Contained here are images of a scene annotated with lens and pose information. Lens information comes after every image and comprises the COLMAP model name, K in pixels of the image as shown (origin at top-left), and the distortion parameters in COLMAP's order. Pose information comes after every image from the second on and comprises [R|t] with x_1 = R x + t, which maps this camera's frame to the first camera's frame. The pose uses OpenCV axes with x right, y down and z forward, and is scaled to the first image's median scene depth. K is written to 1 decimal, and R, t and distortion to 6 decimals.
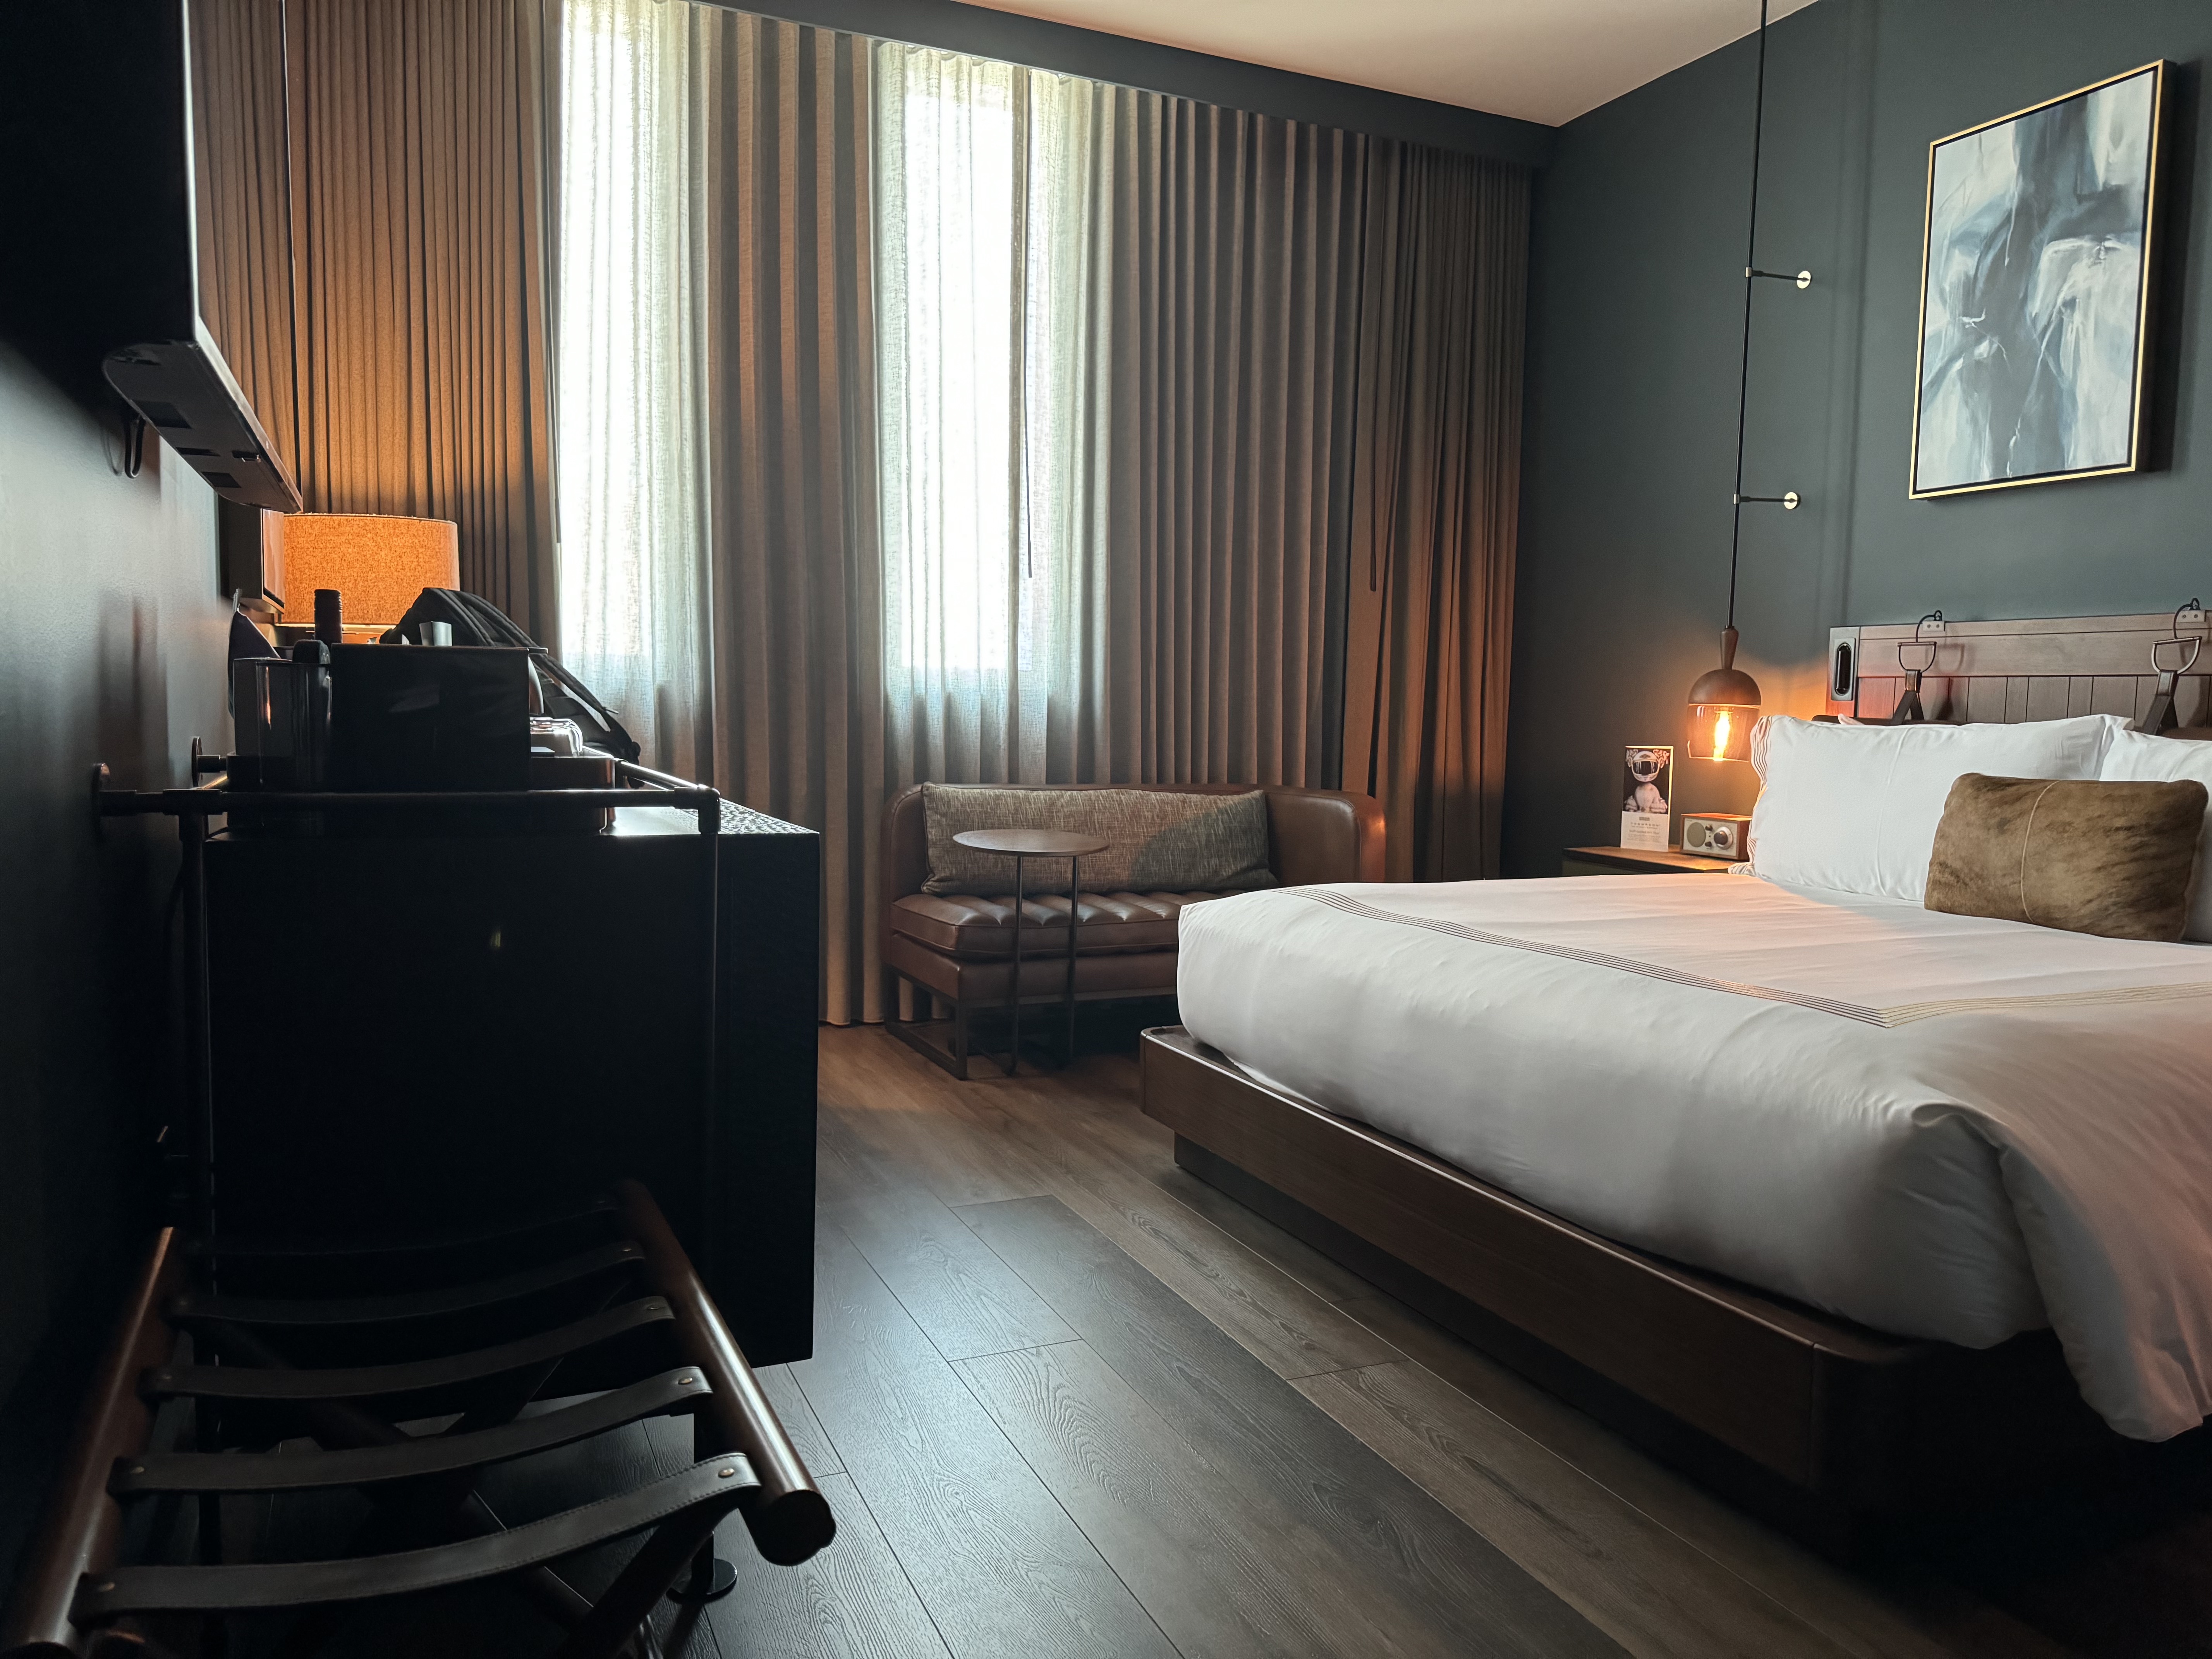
lens RADIAL K [[1579.3, 0, 1103.8], [0, 1579.3, 839.1], [0, 0, 1]] dist [0.051089, -0.075088]
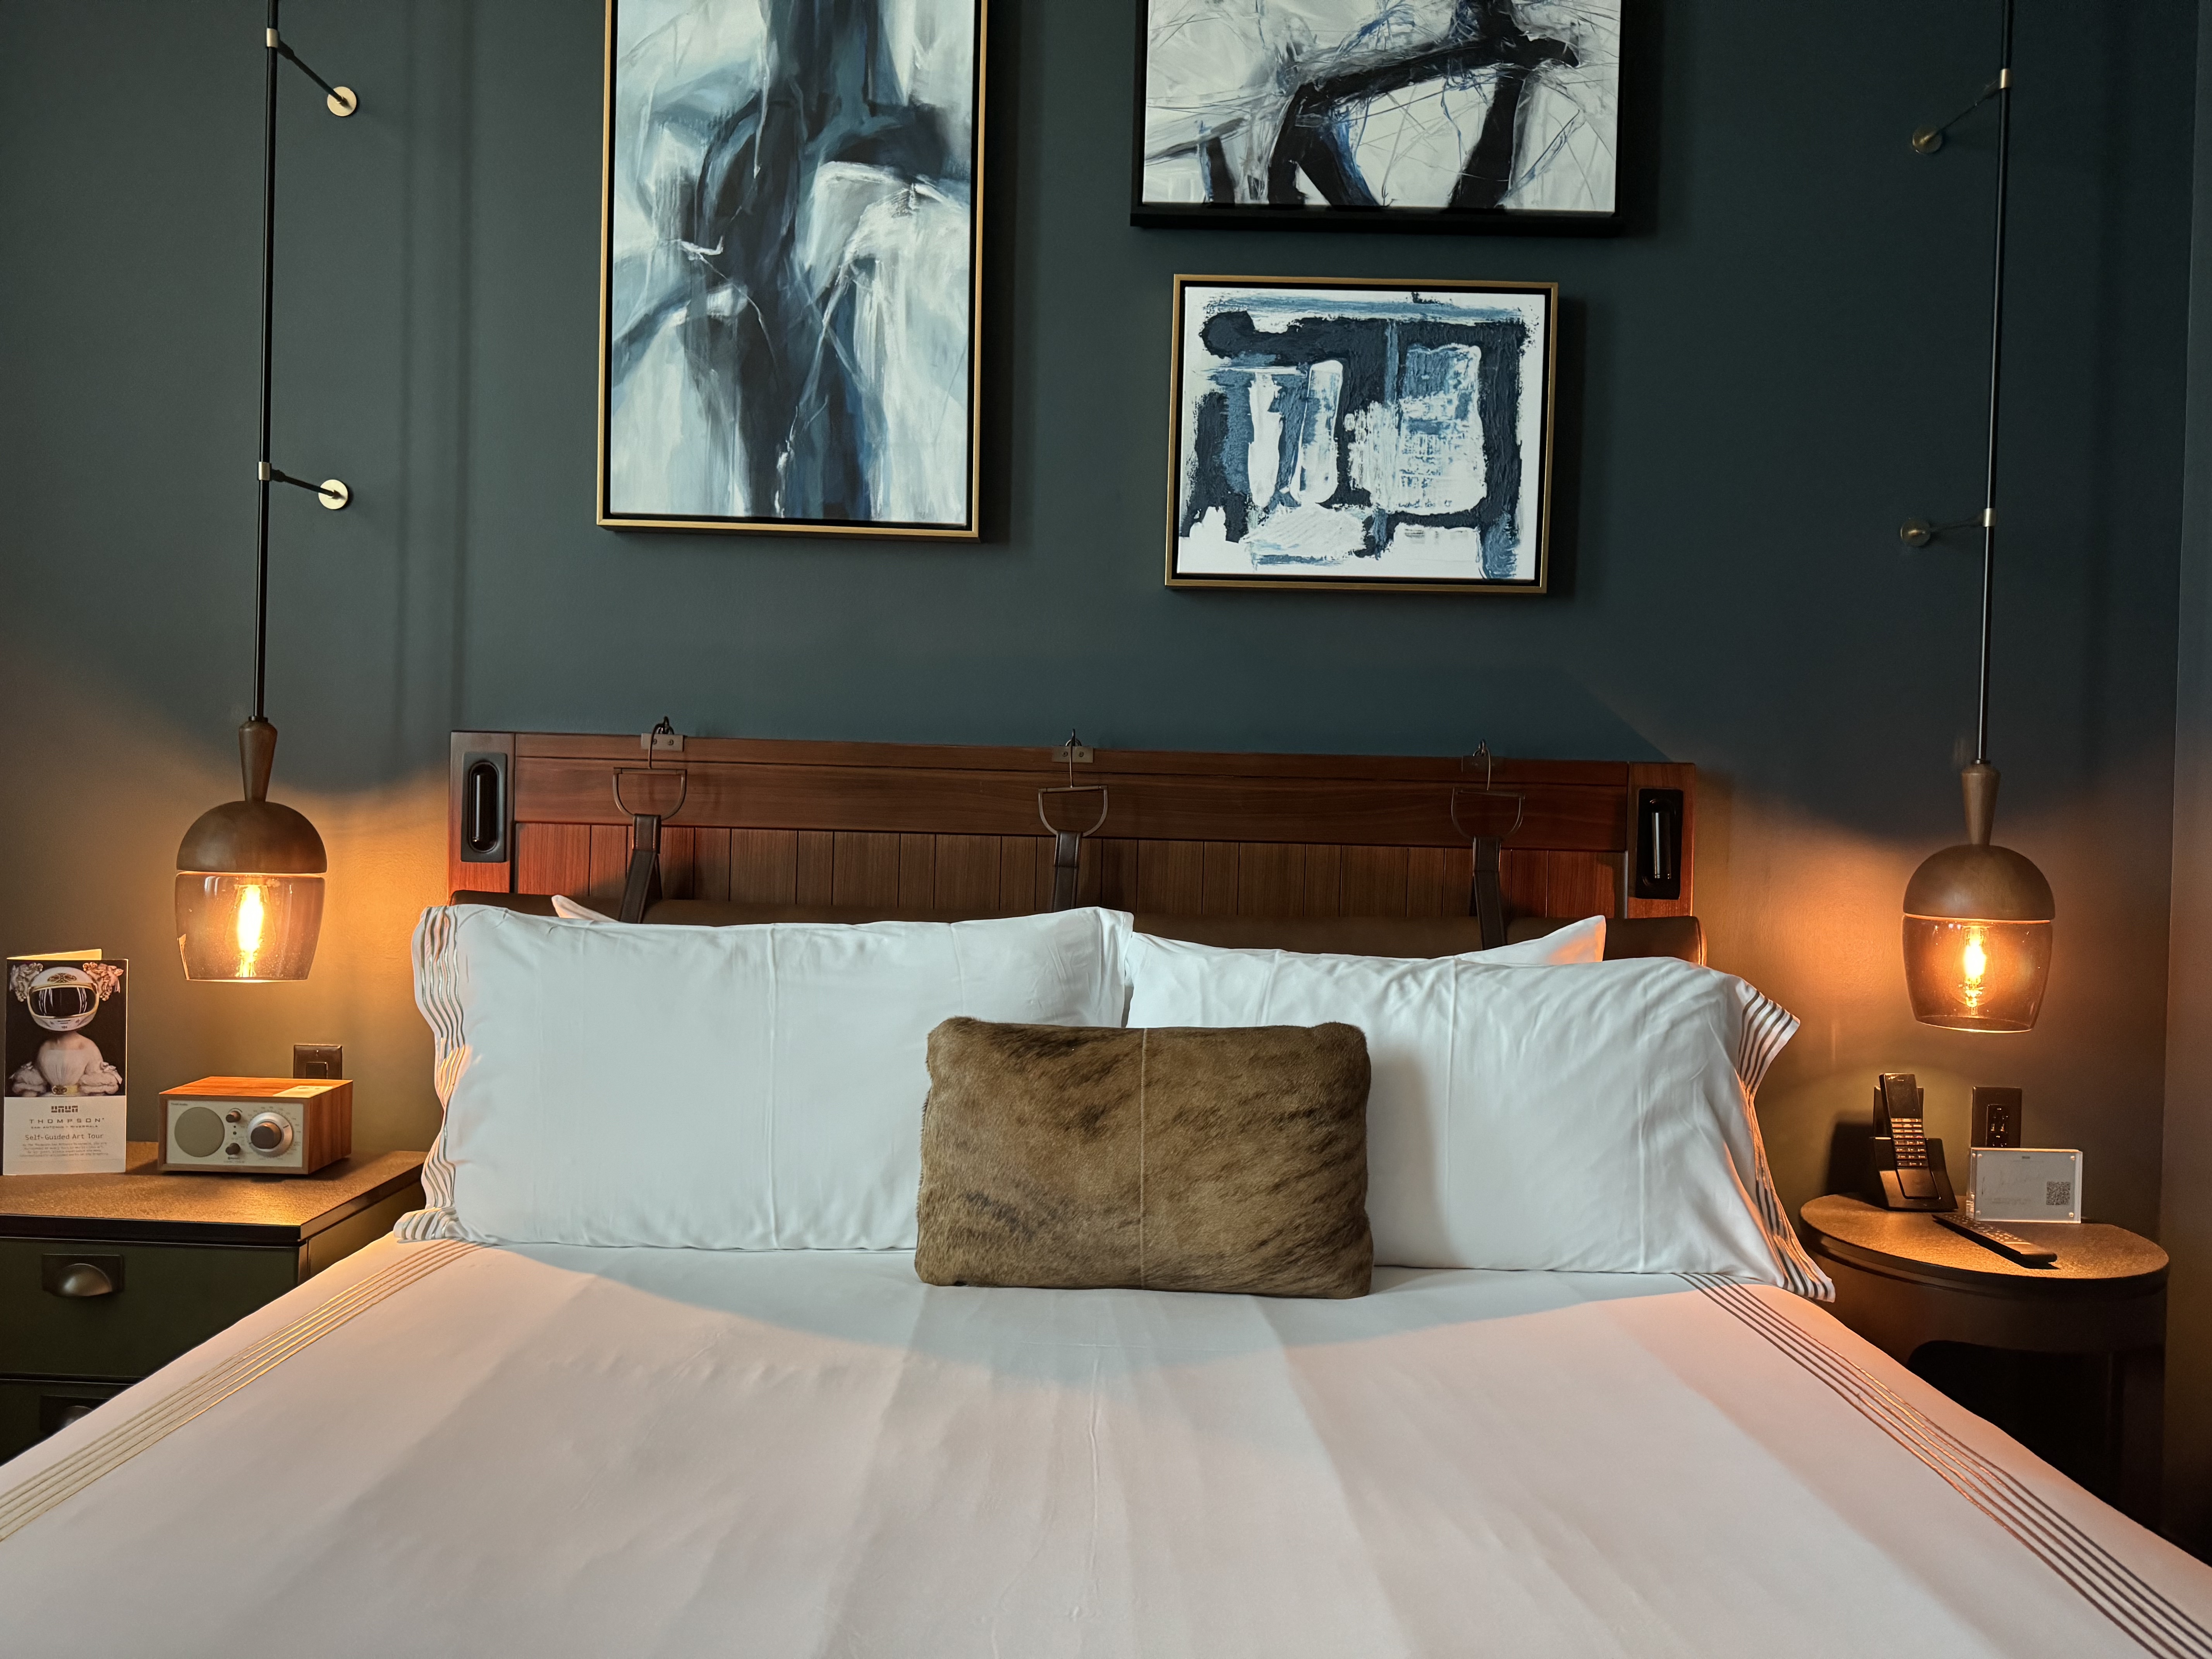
lens RADIAL K [[1579.3, 0, 1103.8], [0, 1579.3, 839.1], [0, 0, 1]] dist [0.051089, -0.075088]
pose [[0.419095, -0.013863, 0.907836, 0.050969], [0.059441, 0.998157, -0.012198, -0.085009], [-0.905994, 0.059075, 0.419147, 0.637494]]
